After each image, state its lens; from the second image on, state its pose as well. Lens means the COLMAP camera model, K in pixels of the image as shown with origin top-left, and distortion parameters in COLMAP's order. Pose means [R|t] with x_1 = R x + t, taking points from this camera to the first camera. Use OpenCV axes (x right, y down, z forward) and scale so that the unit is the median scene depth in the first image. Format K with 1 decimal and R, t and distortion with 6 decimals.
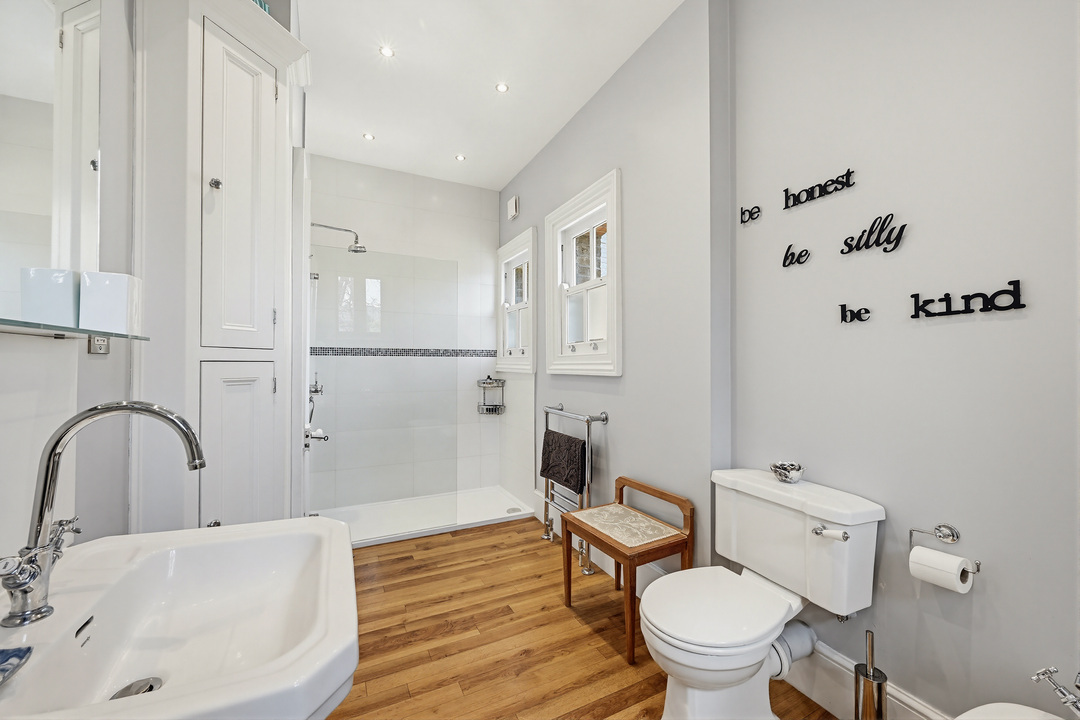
lens RADIAL K [[426.3, 0, 540.0], [0, 426.3, 362.4], [0, 0, 1]] dist [-0.001786, -0.000583]
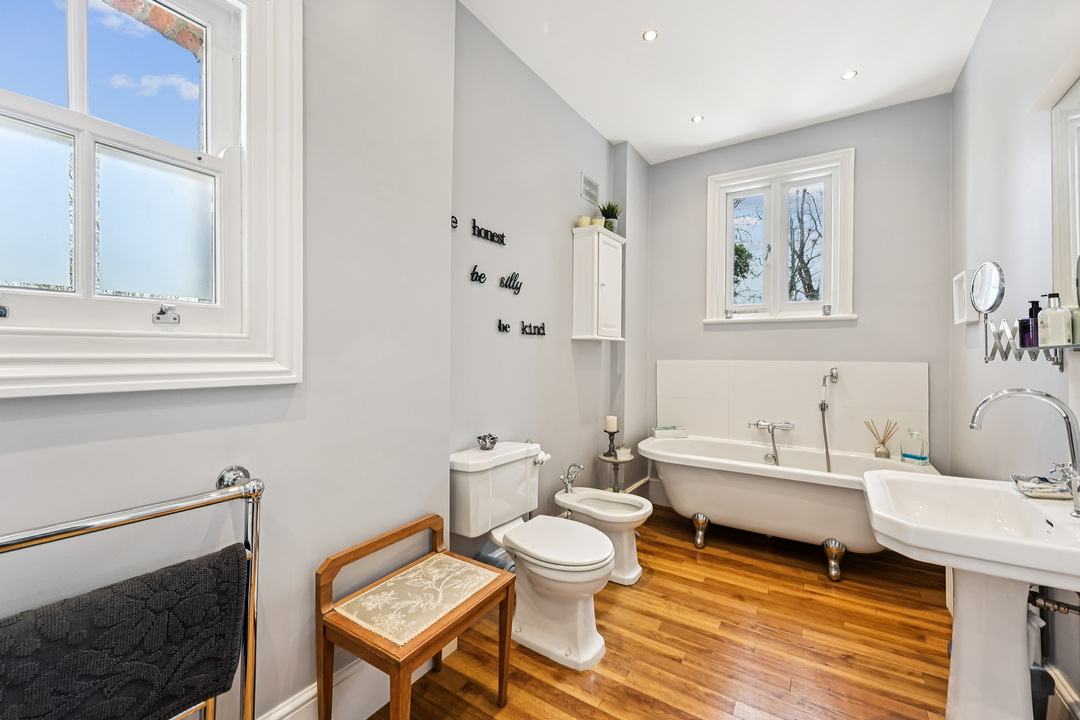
lens RADIAL K [[426.3, 0, 541.0], [0, 426.3, 356.7], [0, 0, 1]] dist [-0.001786, -0.000583]
pose [[-0.496438, -0.001566, 0.868071, -0.696343], [-0.007521, 0.999969, -0.002498, -0.001280], [-0.868039, -0.007769, -0.496435, 1.655967]]
